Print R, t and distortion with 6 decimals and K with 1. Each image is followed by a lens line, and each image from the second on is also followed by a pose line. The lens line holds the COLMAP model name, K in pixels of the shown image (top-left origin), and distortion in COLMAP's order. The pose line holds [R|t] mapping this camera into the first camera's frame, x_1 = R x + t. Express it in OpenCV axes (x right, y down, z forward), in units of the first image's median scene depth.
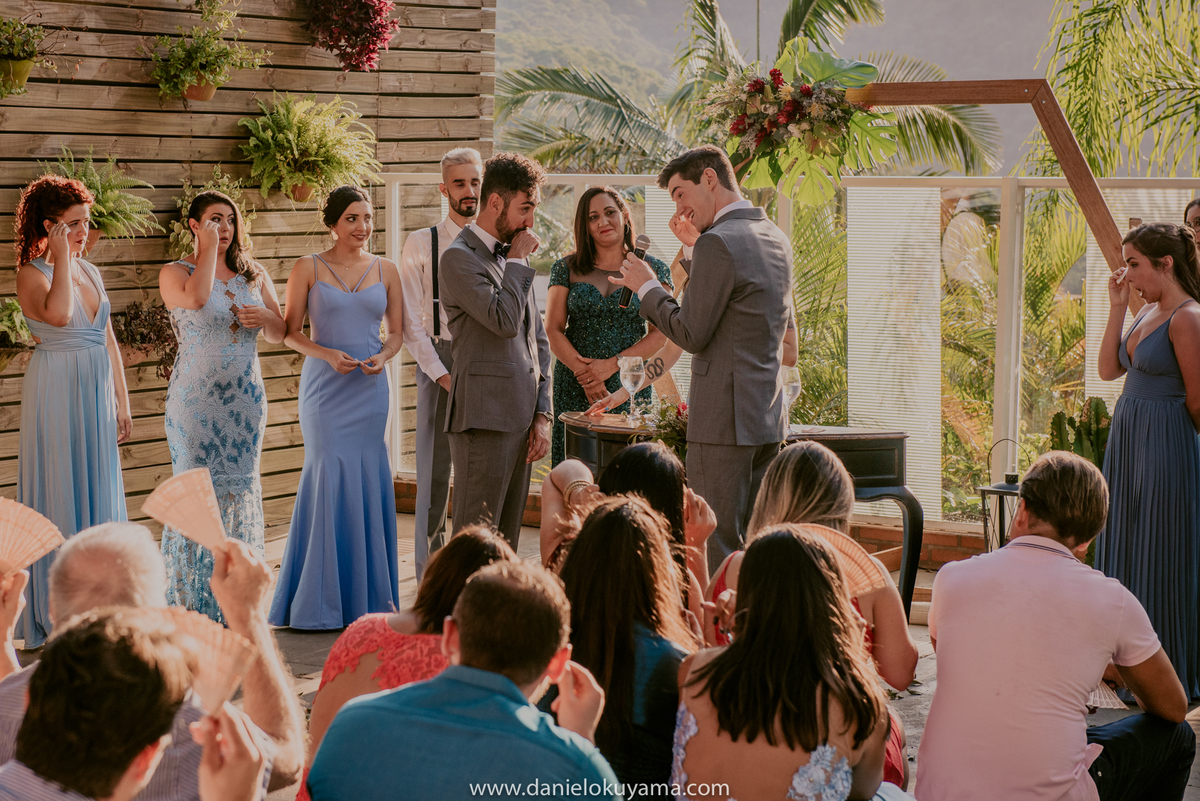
lens RADIAL K [[2437.6, 0, 600.3], [0, 2437.6, 400.4], [0, 0, 1]] dist [0.041090, 0.000000]
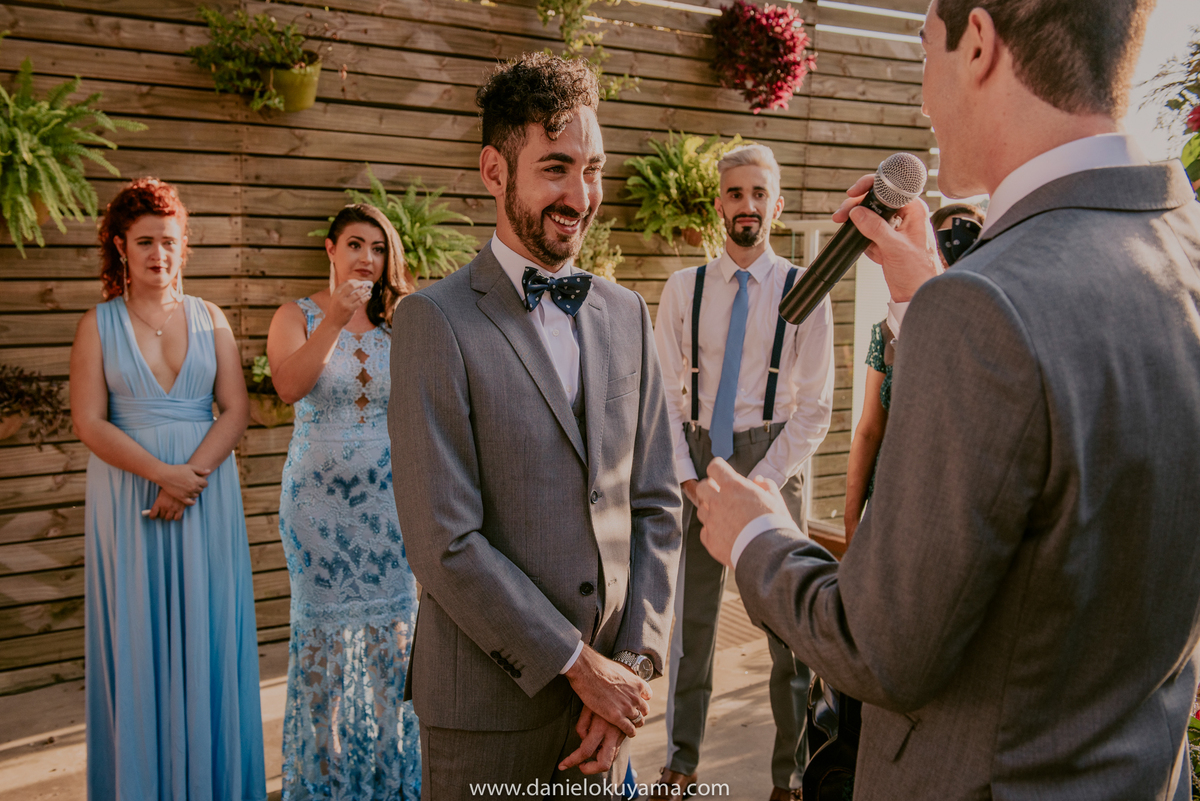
lens RADIAL K [[1198.8, 0, 600.2], [0, 1198.8, 409.0], [0, 0, 1]] dist [0.025849, 0.000000]
pose [[0.912182, 0.065717, -0.404483, 0.044330], [-0.053327, 0.997700, 0.041835, -0.038309], [0.406302, -0.016592, 0.913588, 0.599316]]
